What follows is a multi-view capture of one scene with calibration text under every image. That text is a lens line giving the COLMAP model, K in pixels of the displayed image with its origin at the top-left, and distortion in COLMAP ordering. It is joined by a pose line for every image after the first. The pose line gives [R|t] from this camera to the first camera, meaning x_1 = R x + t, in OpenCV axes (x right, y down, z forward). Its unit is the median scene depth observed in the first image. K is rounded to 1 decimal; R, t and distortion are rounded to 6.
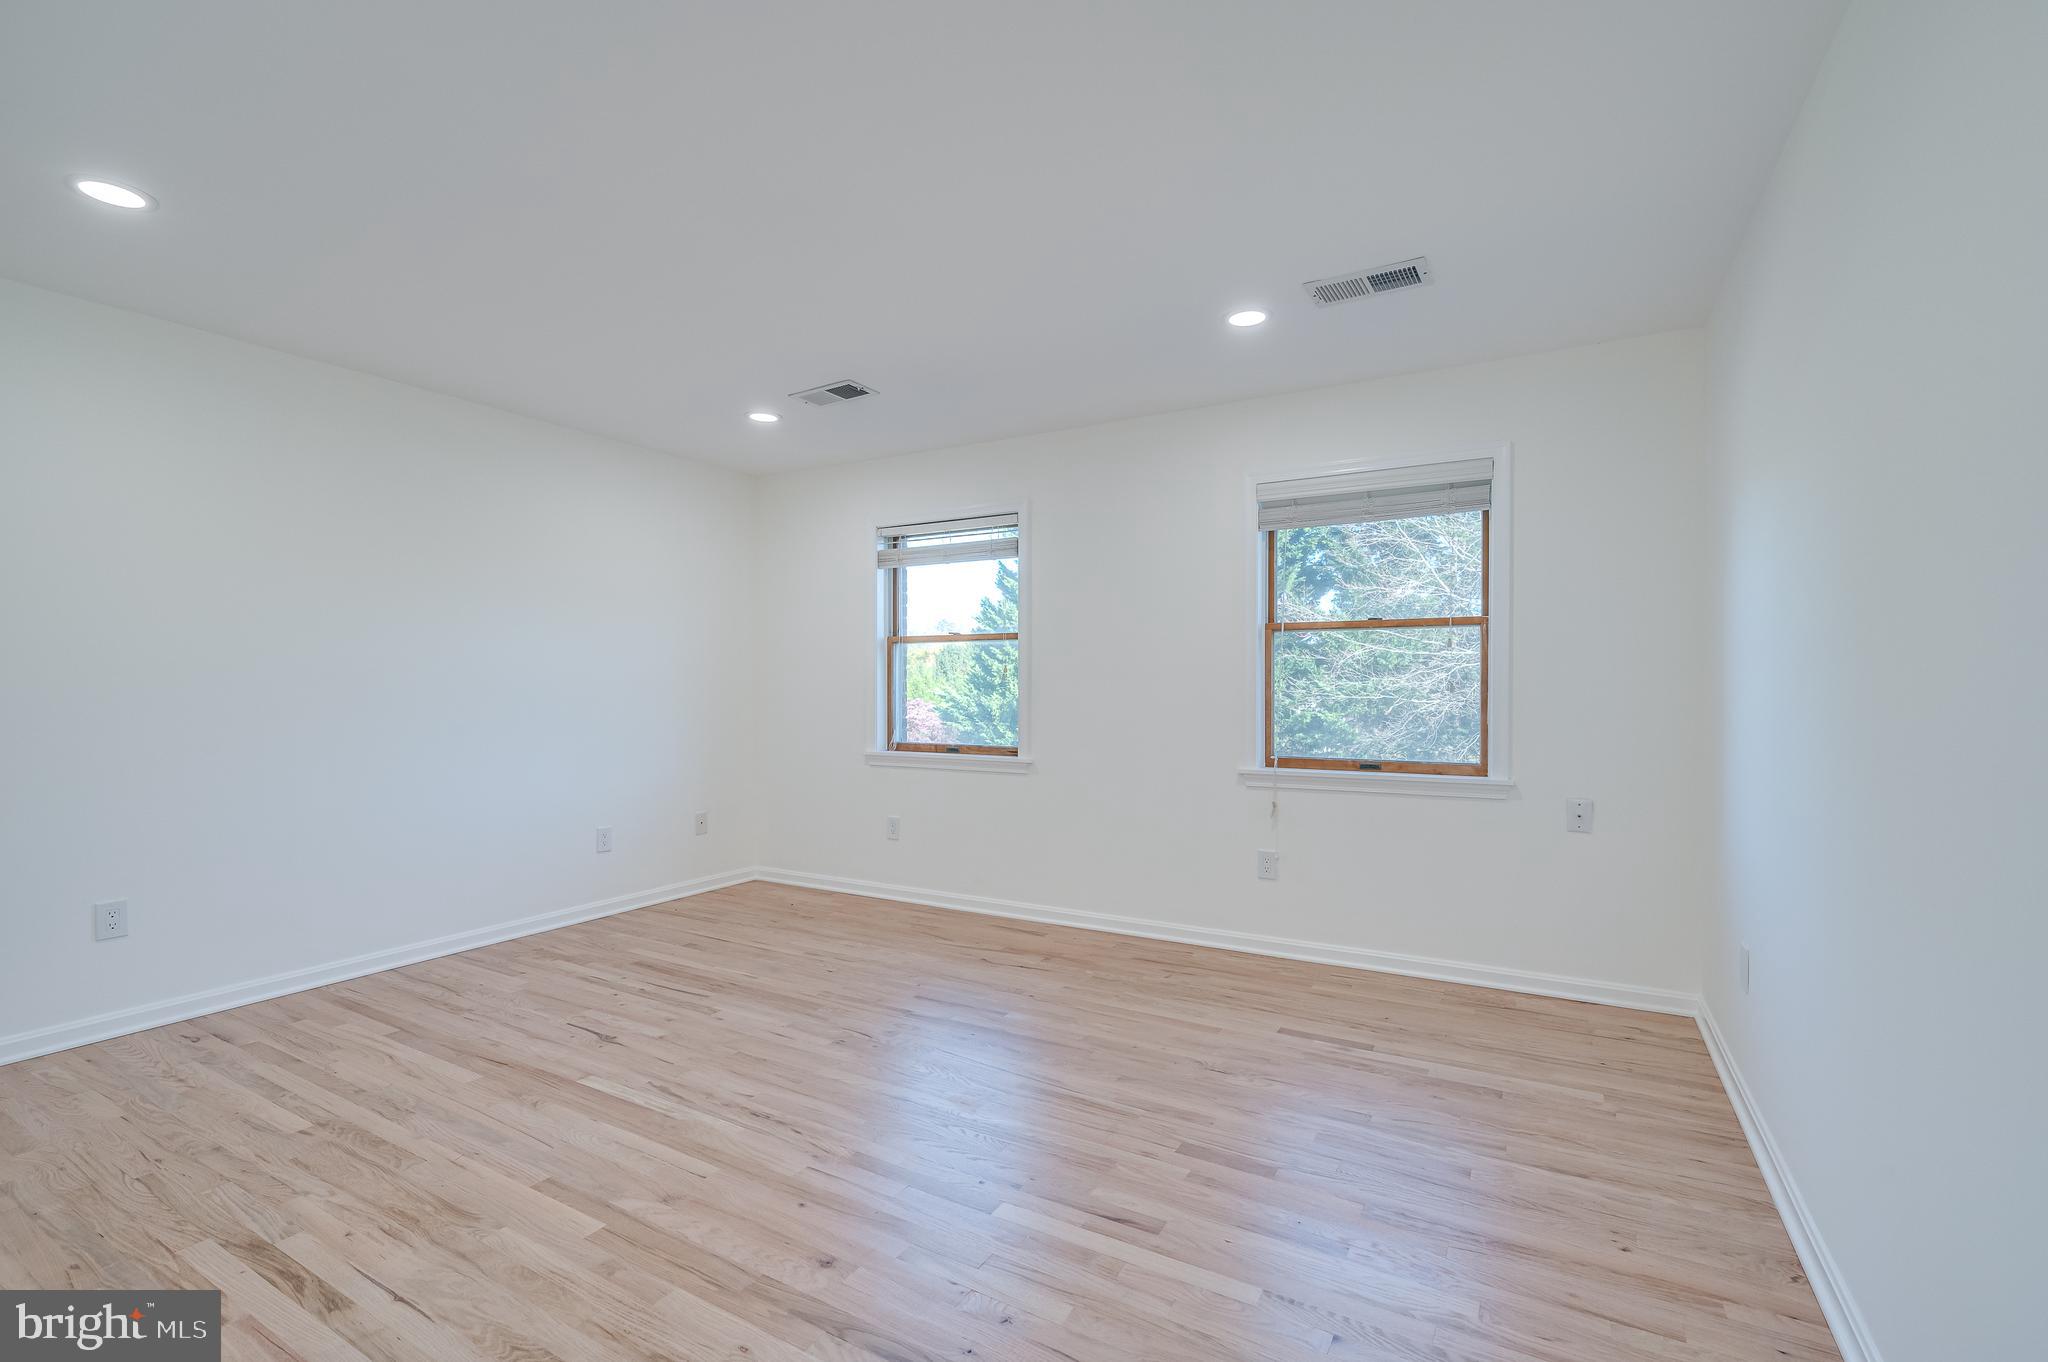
lens RADIAL K [[899.8, 0, 1032.5], [0, 899.8, 691.5], [0, 0, 1]] dist [0.000344, 0.000088]
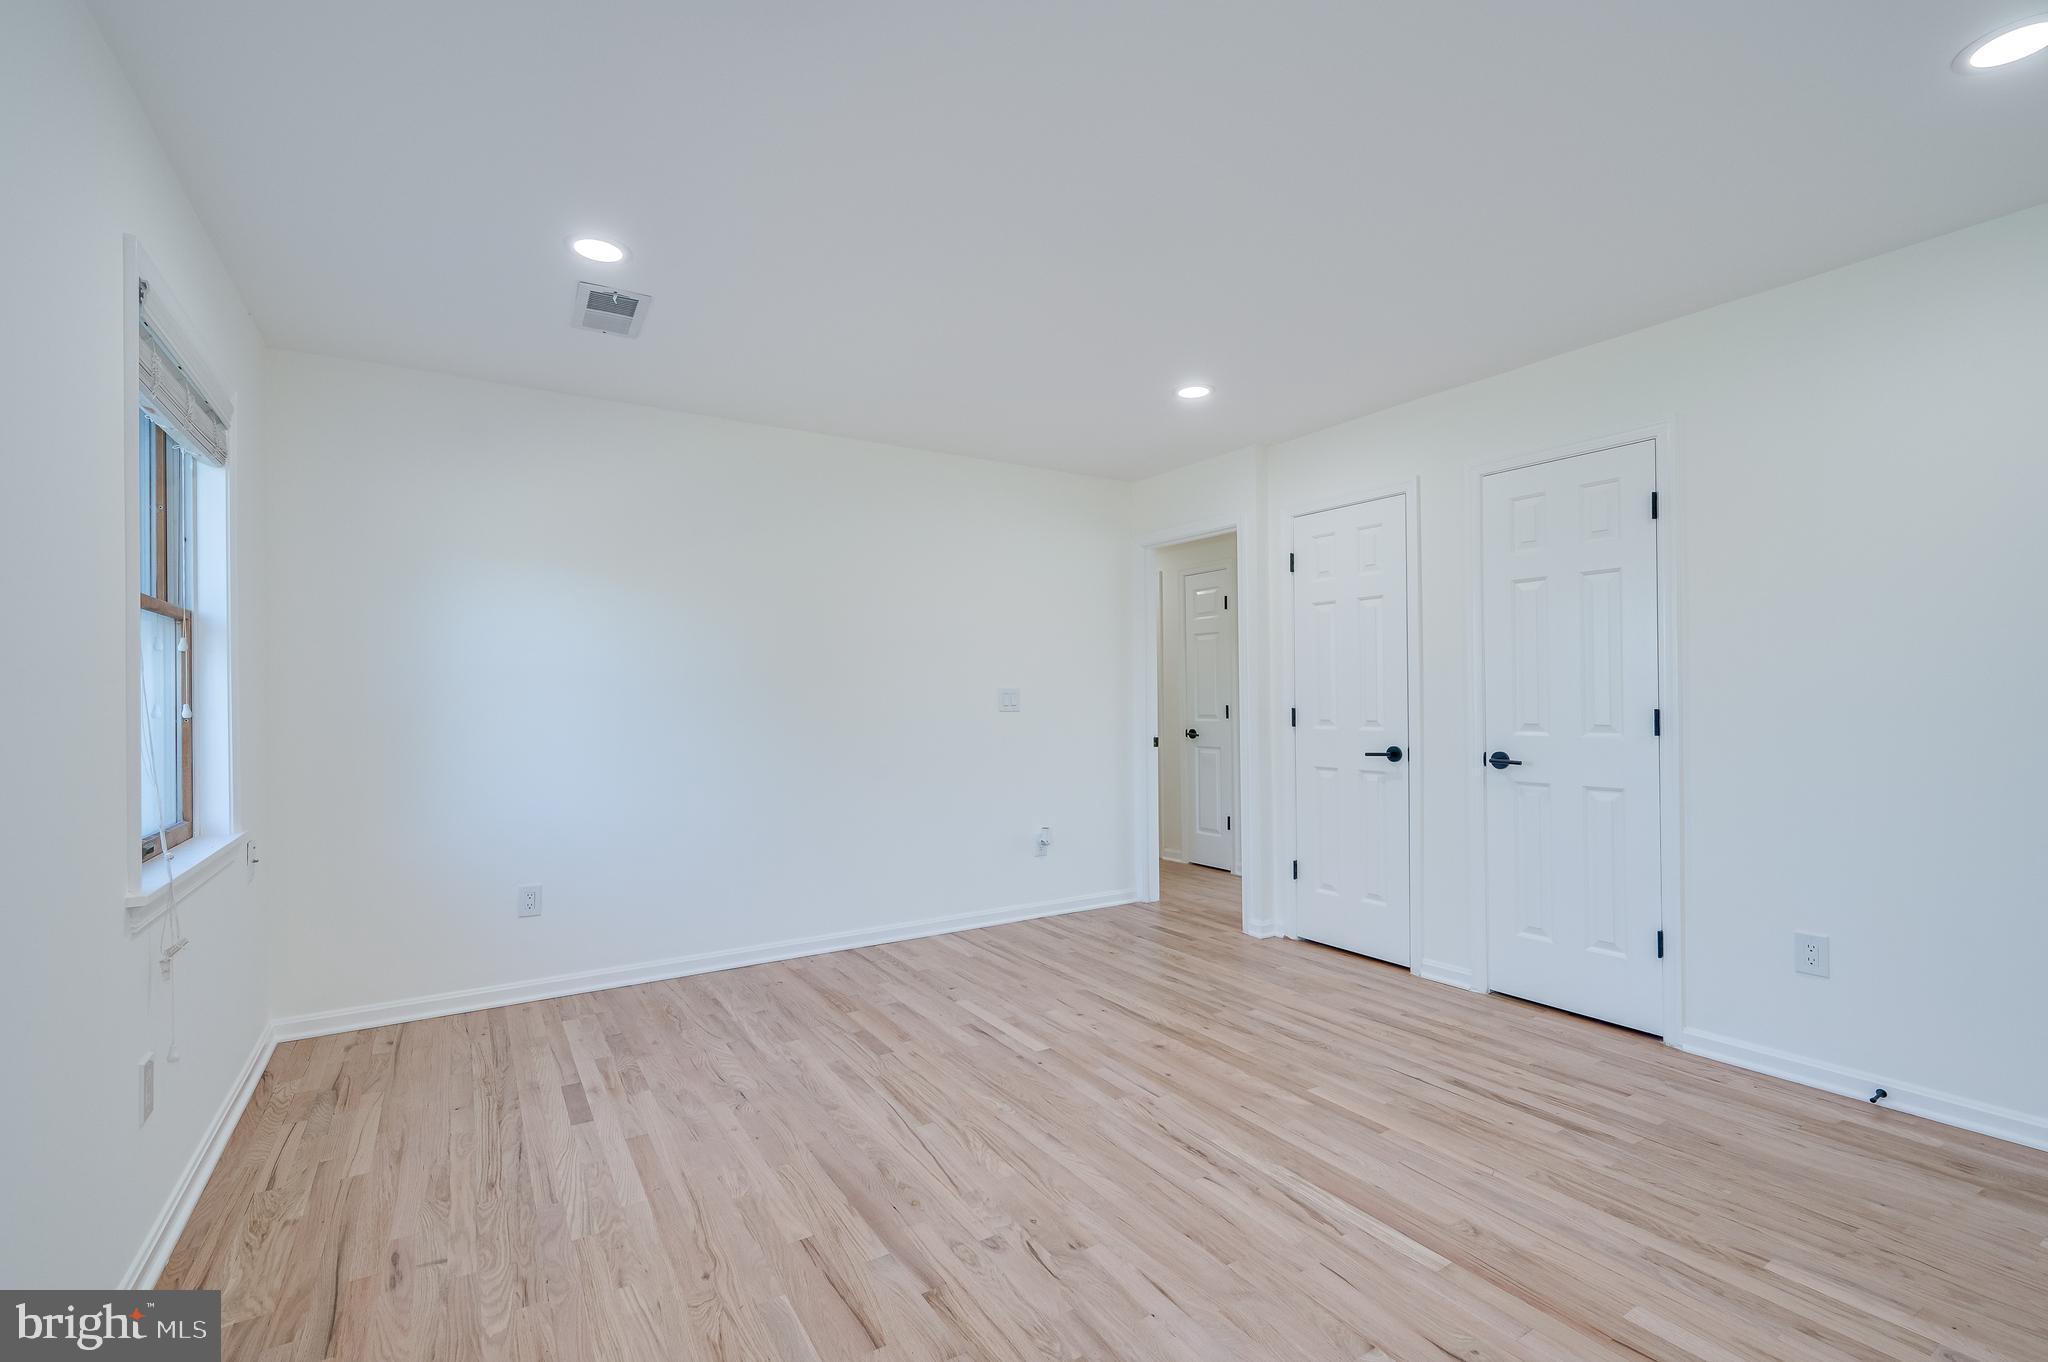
lens RADIAL K [[899.8, 0, 1032.5], [0, 899.8, 691.5], [0, 0, 1]] dist [0.000344, 0.000088]
pose [[-0.886239, 0.013167, 0.463041, -0.589740], [0.013272, 0.999907, -0.003030, -0.012258], [-0.463038, 0.003460, -0.886332, 1.901975]]
